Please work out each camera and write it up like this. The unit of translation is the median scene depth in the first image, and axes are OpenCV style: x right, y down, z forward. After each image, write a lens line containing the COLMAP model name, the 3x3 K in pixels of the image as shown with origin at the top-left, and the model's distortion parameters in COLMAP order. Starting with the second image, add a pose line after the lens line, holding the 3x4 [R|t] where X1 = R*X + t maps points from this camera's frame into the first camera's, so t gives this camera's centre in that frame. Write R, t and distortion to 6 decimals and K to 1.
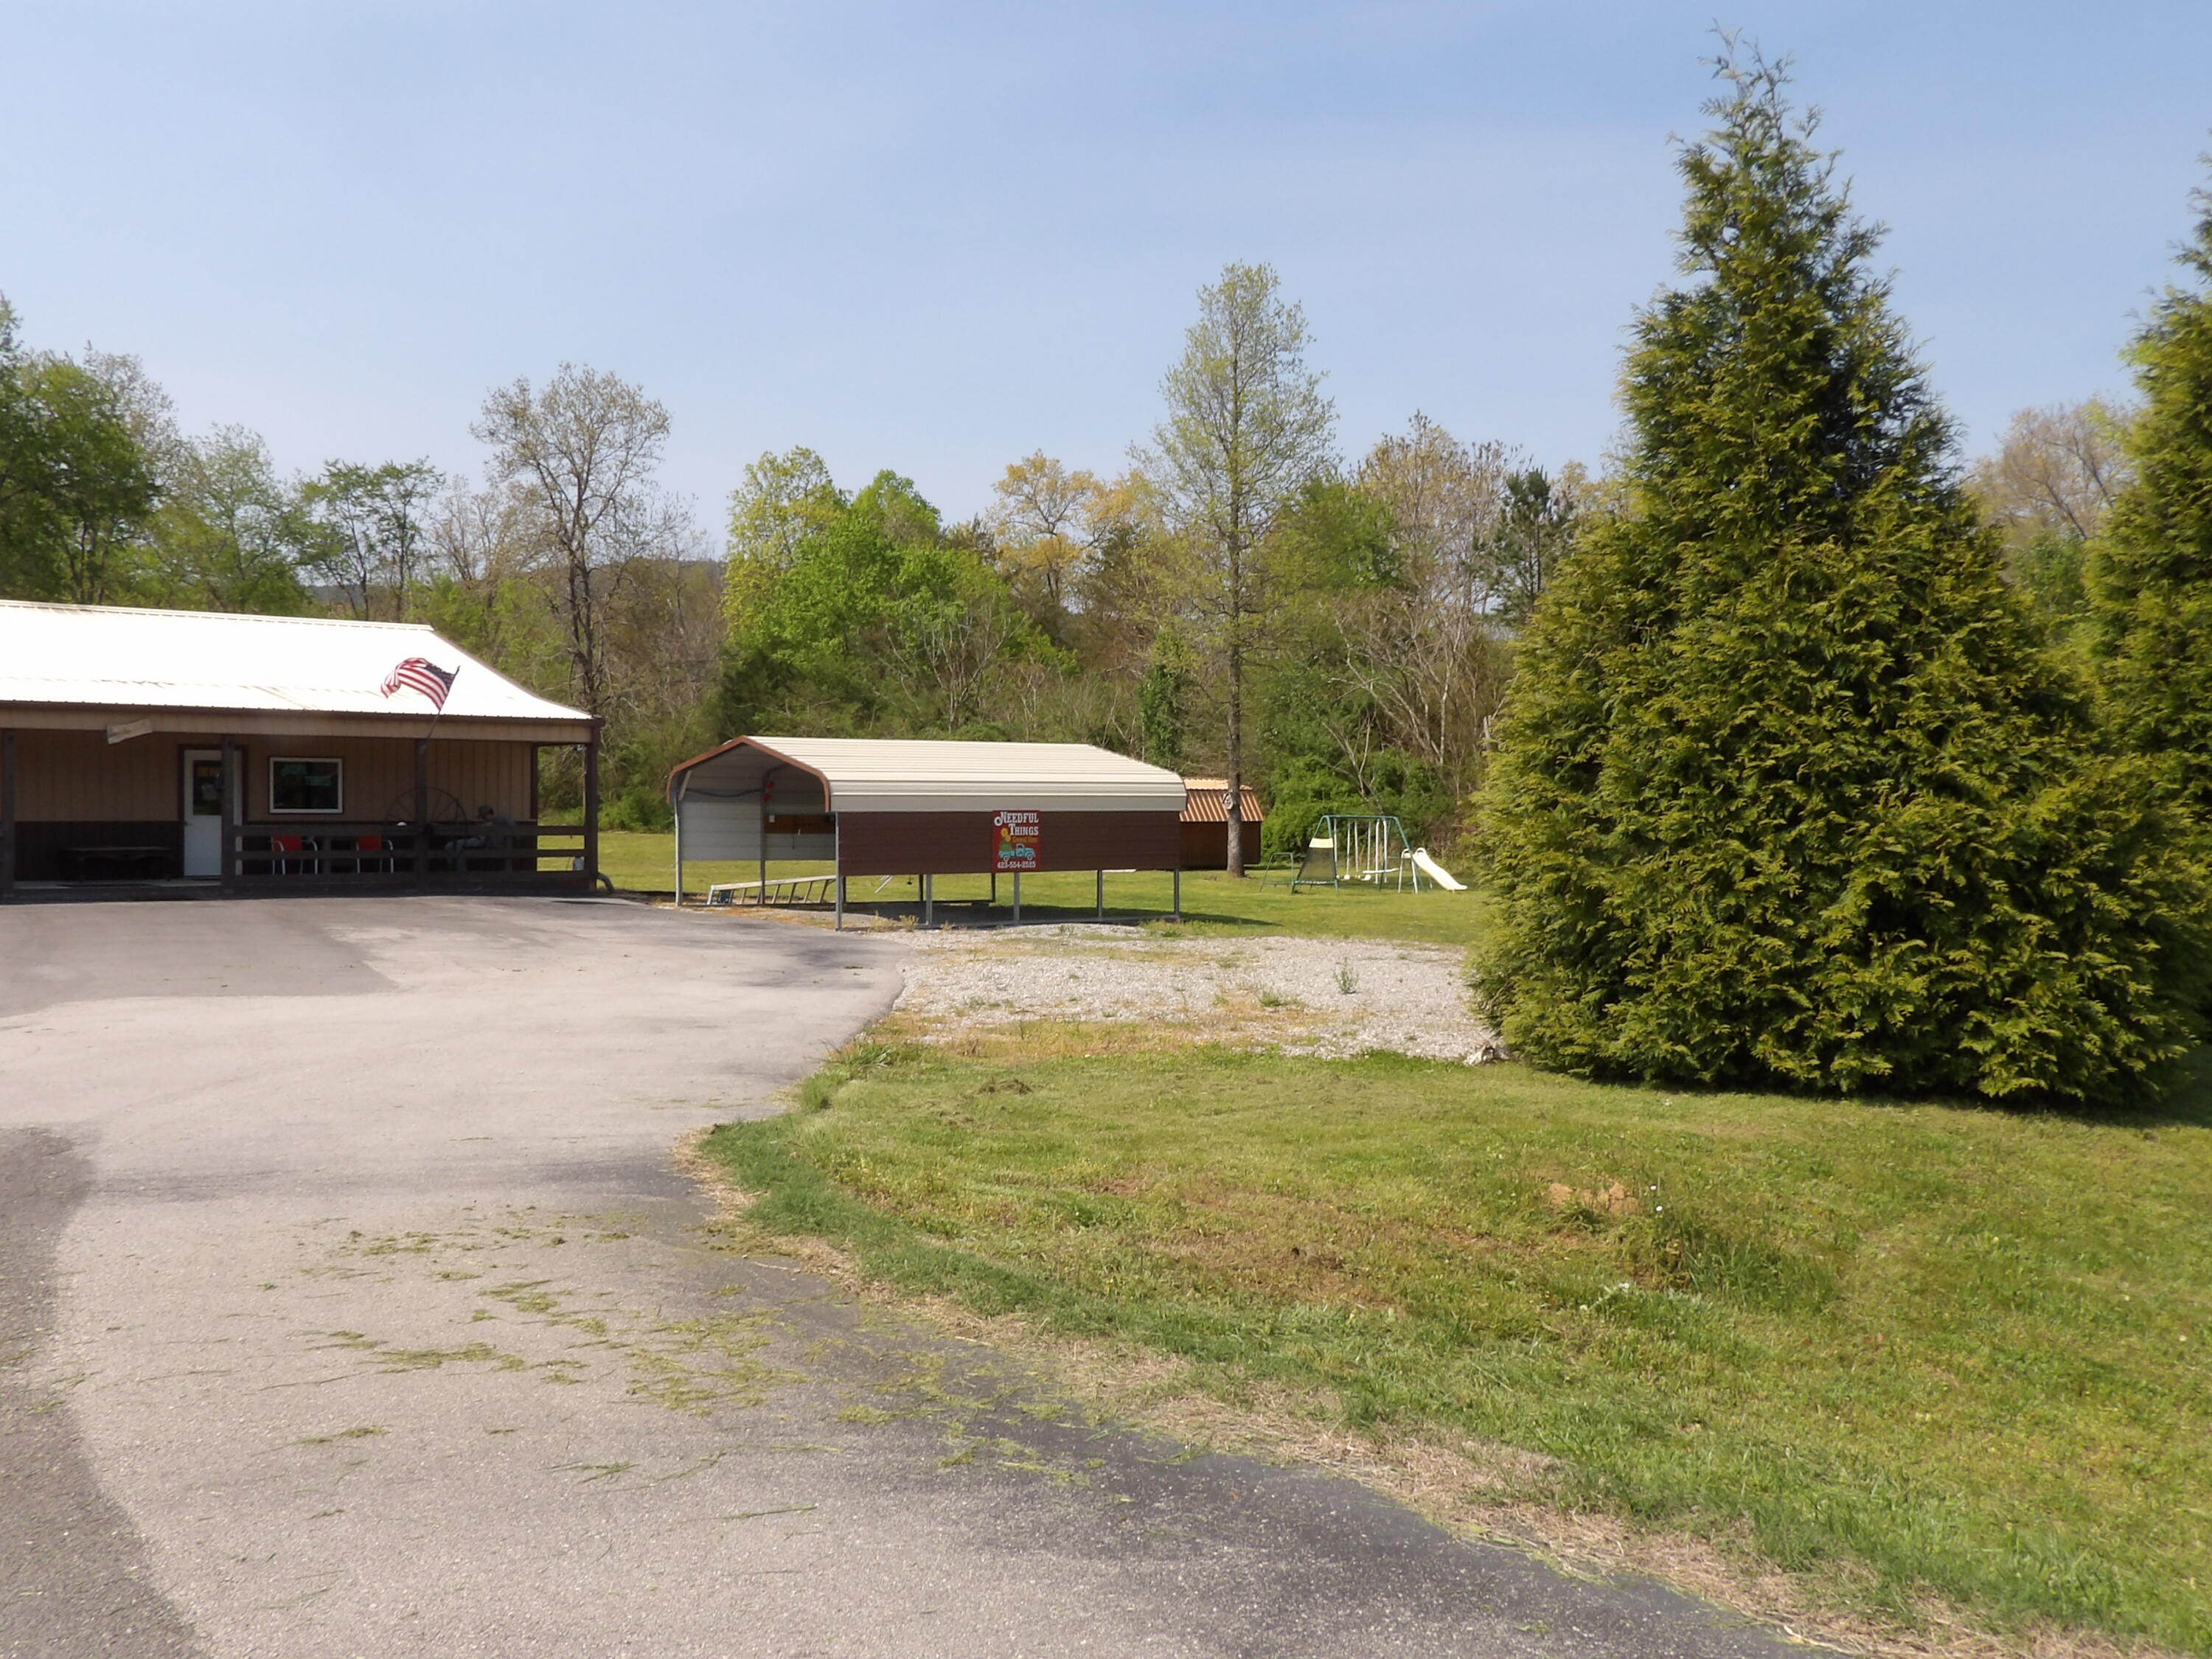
lens RADIAL K [[2196.8, 0, 1053.6], [0, 2196.8, 857.8], [0, 0, 1]] dist [-0.012633, 0.015938]
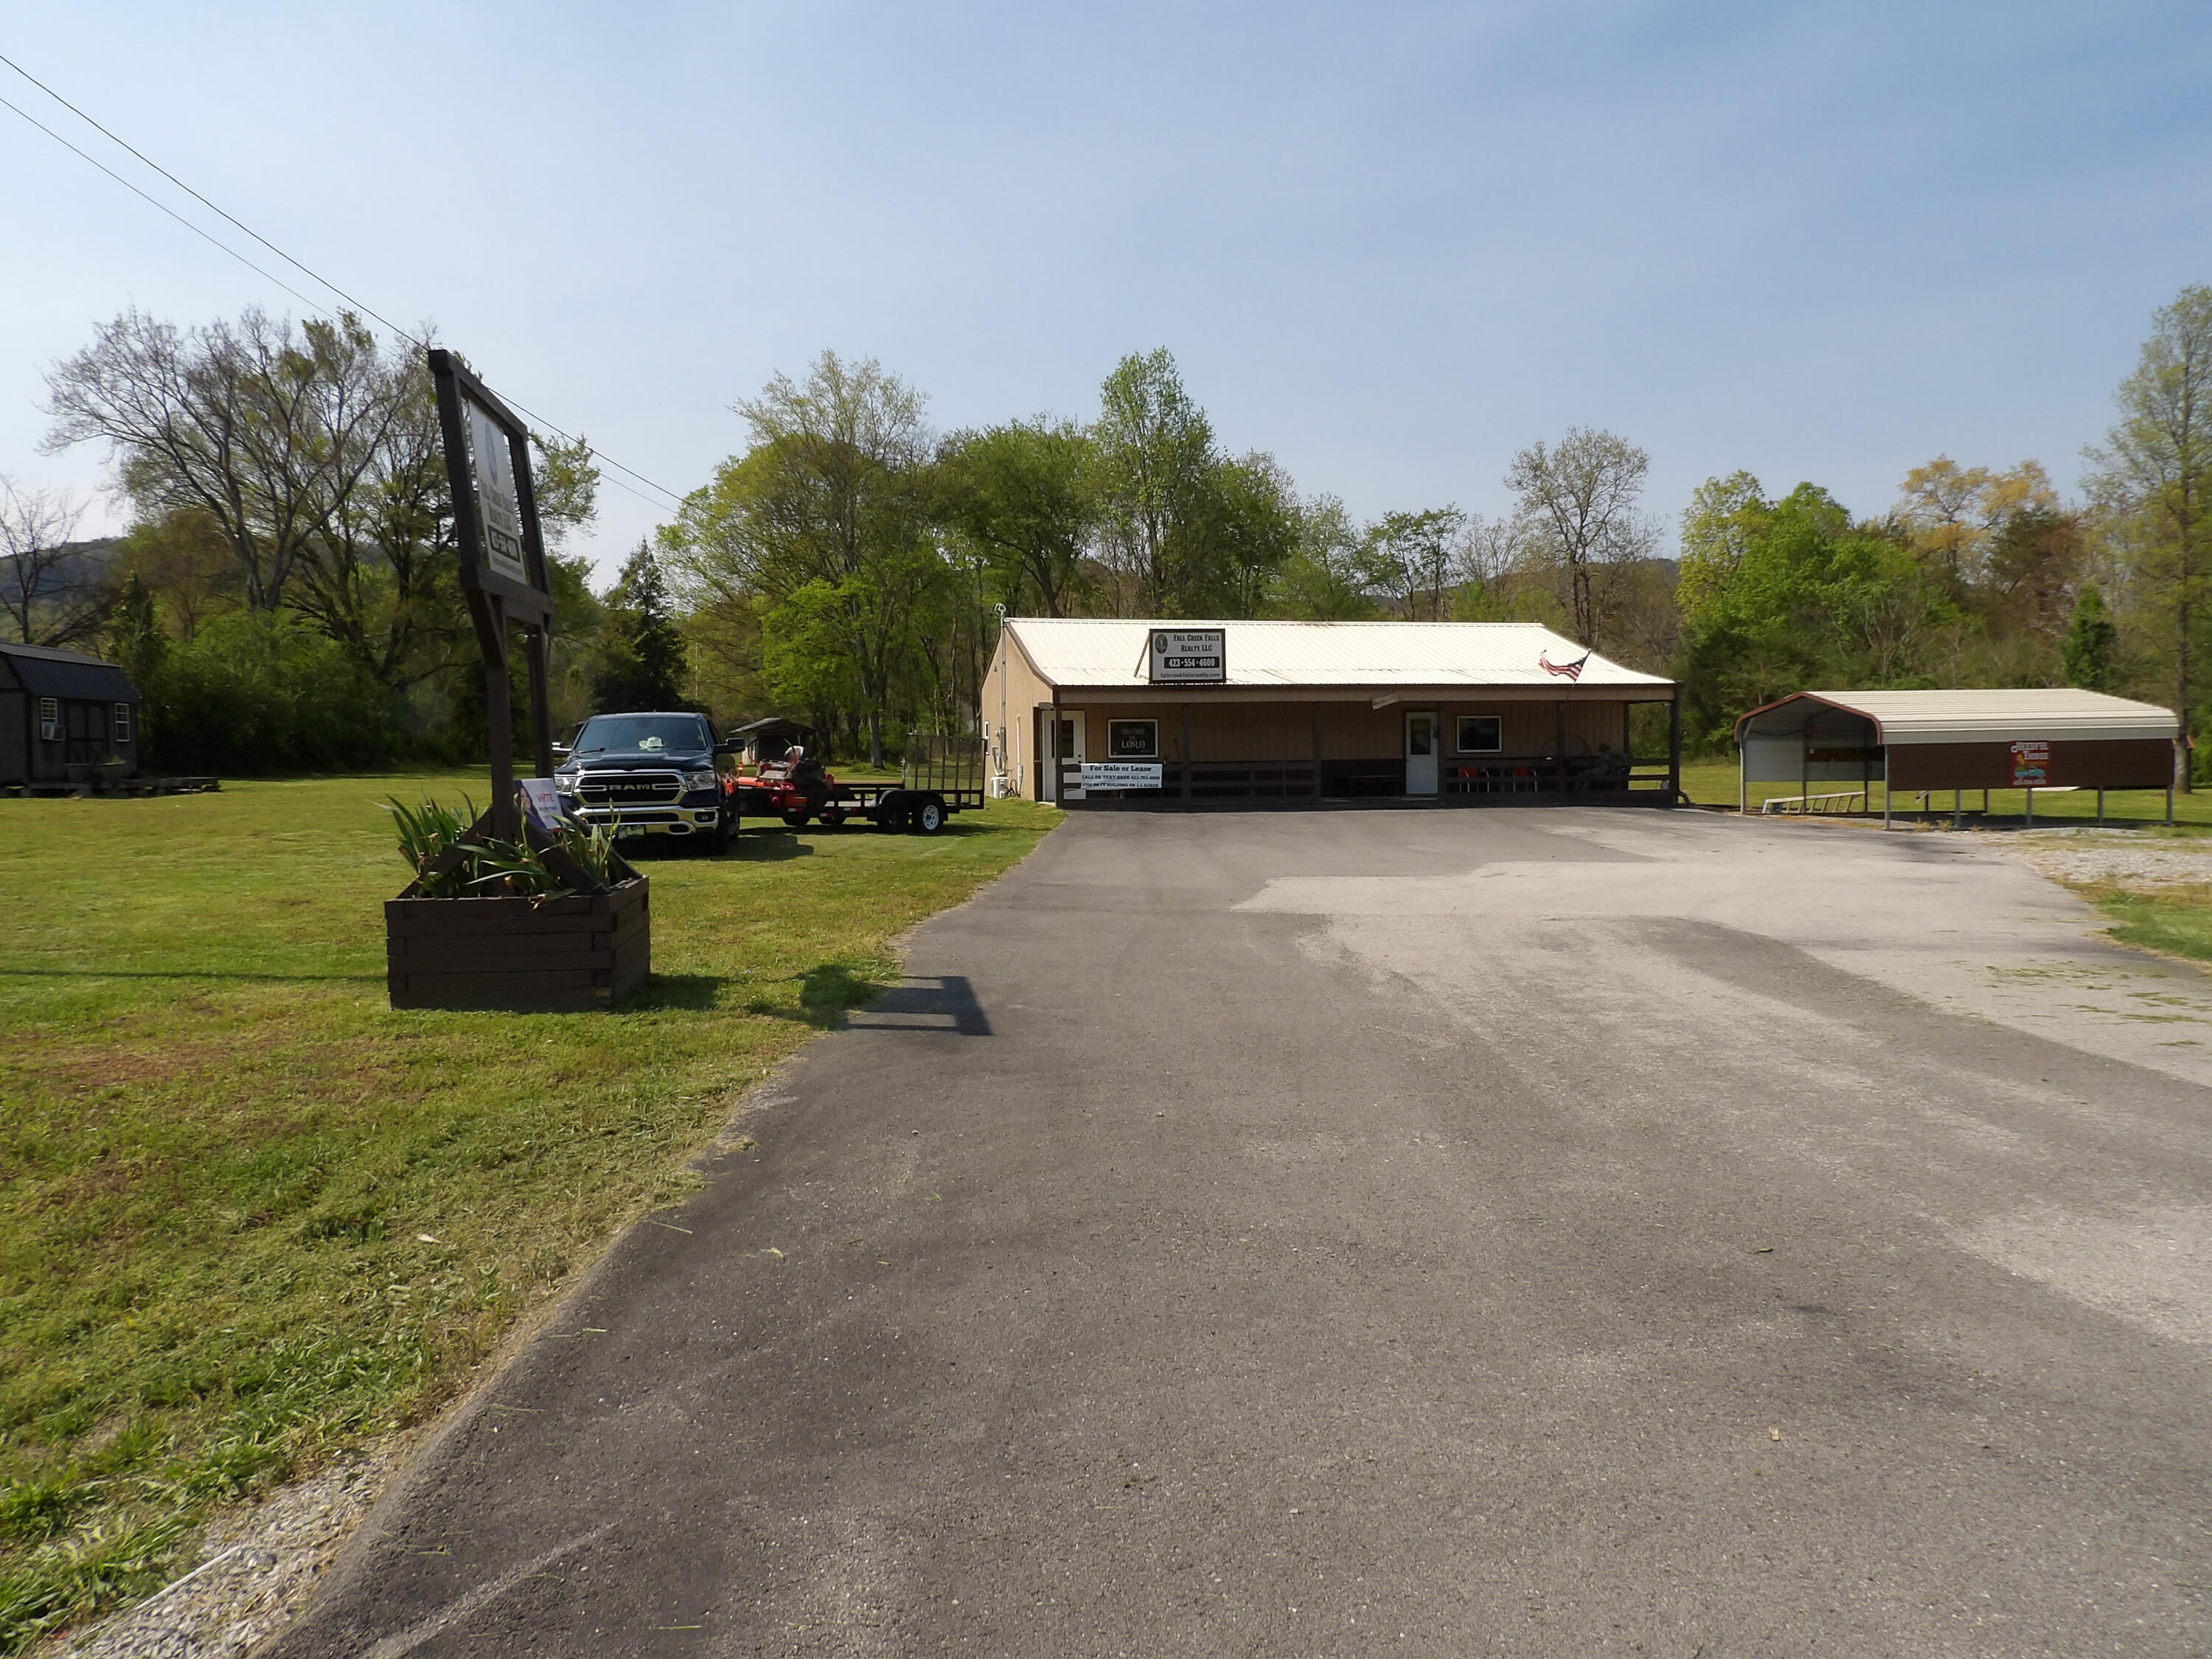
lens RADIAL K [[1614.5, 0, 1099.3], [0, 1614.5, 815.9], [0, 0, 1]] dist [-0.021332, 0.063745]
pose [[0.894172, -0.000353, -0.447723, -0.093222], [0.007920, 0.999856, 0.015029, 0.005046], [0.447653, -0.016985, 0.894046, -0.127175]]
